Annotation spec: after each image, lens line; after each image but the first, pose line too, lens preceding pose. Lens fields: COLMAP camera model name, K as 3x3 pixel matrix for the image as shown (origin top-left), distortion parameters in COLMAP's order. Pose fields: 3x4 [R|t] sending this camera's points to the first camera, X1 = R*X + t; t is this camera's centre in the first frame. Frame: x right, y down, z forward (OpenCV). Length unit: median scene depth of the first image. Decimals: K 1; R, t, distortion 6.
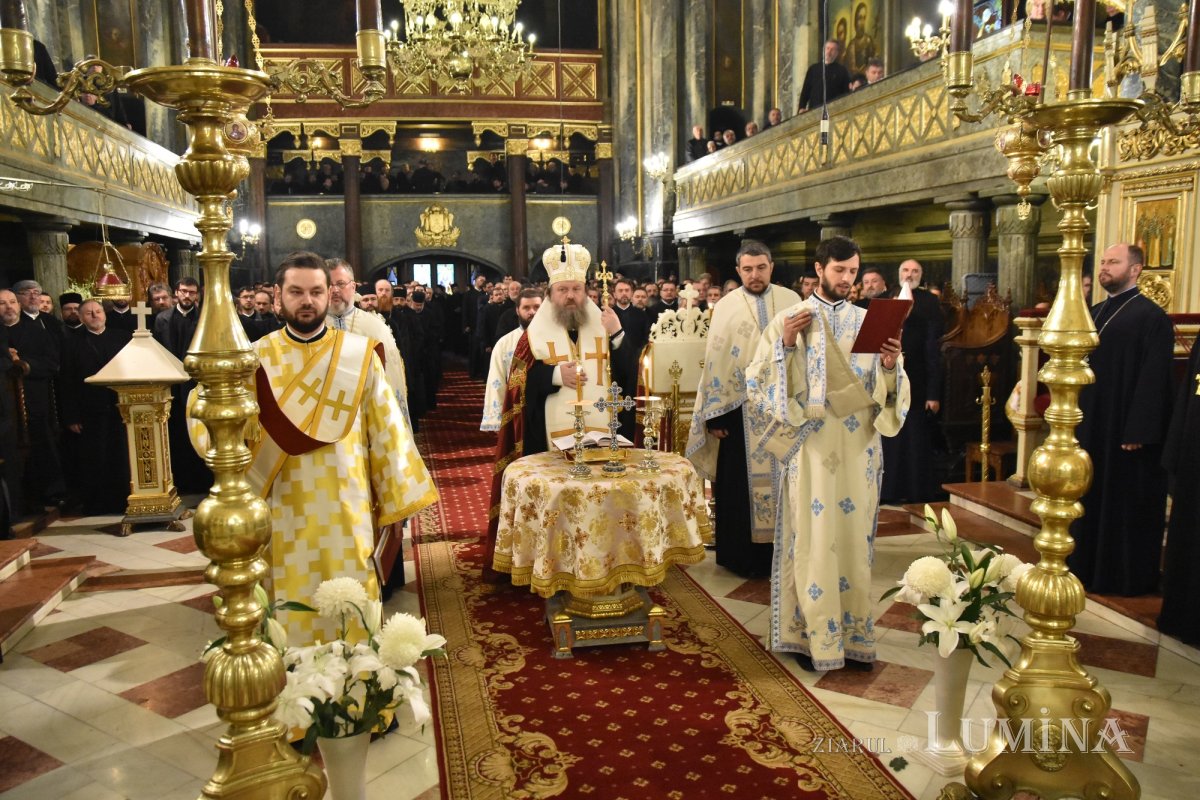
lens RADIAL K [[940.7, 0, 600.0], [0, 940.7, 400.0], [0, 0, 1]] dist [-0.077630, 0.005973]
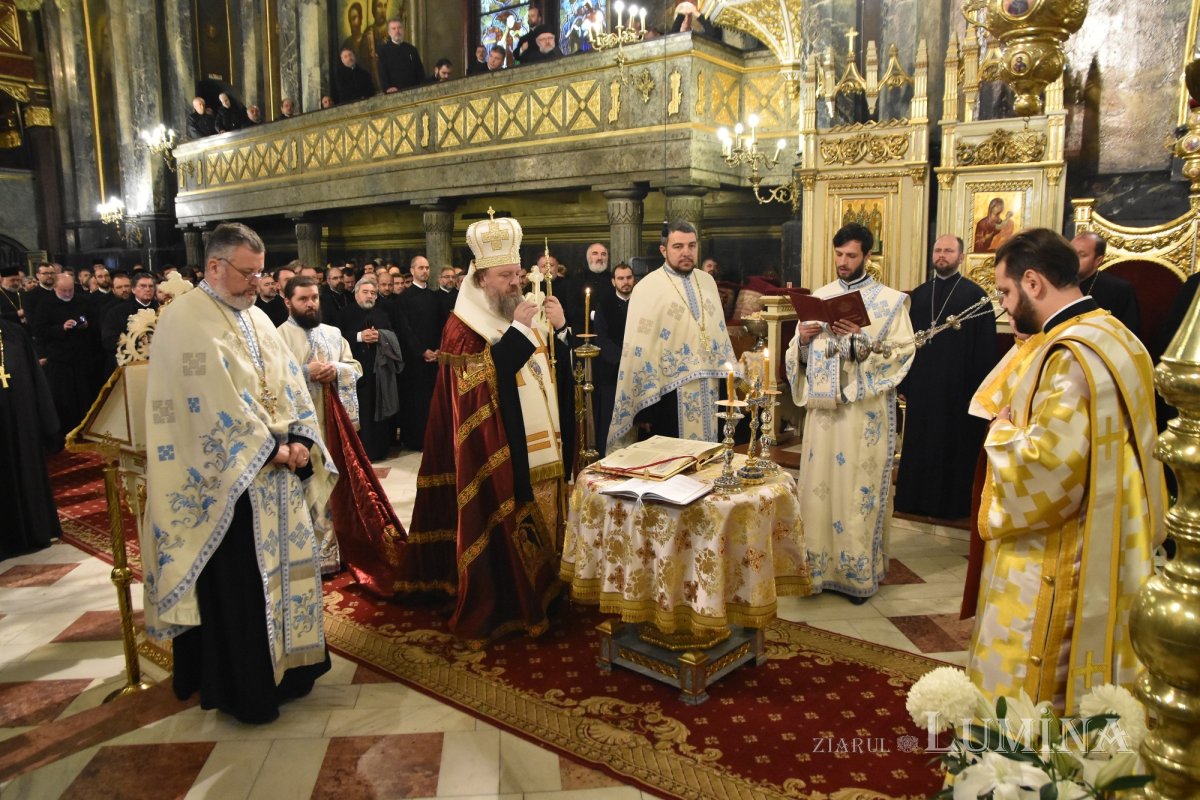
lens RADIAL K [[897.7, 0, 600.0], [0, 897.7, 404.9], [0, 0, 1]] dist [-0.137856, 0.118847]
pose [[0.776264, -0.092110, 0.623643, -0.150848], [0.077680, 0.995705, 0.050372, -0.010672], [-0.625604, 0.009343, 0.780085, 0.109507]]
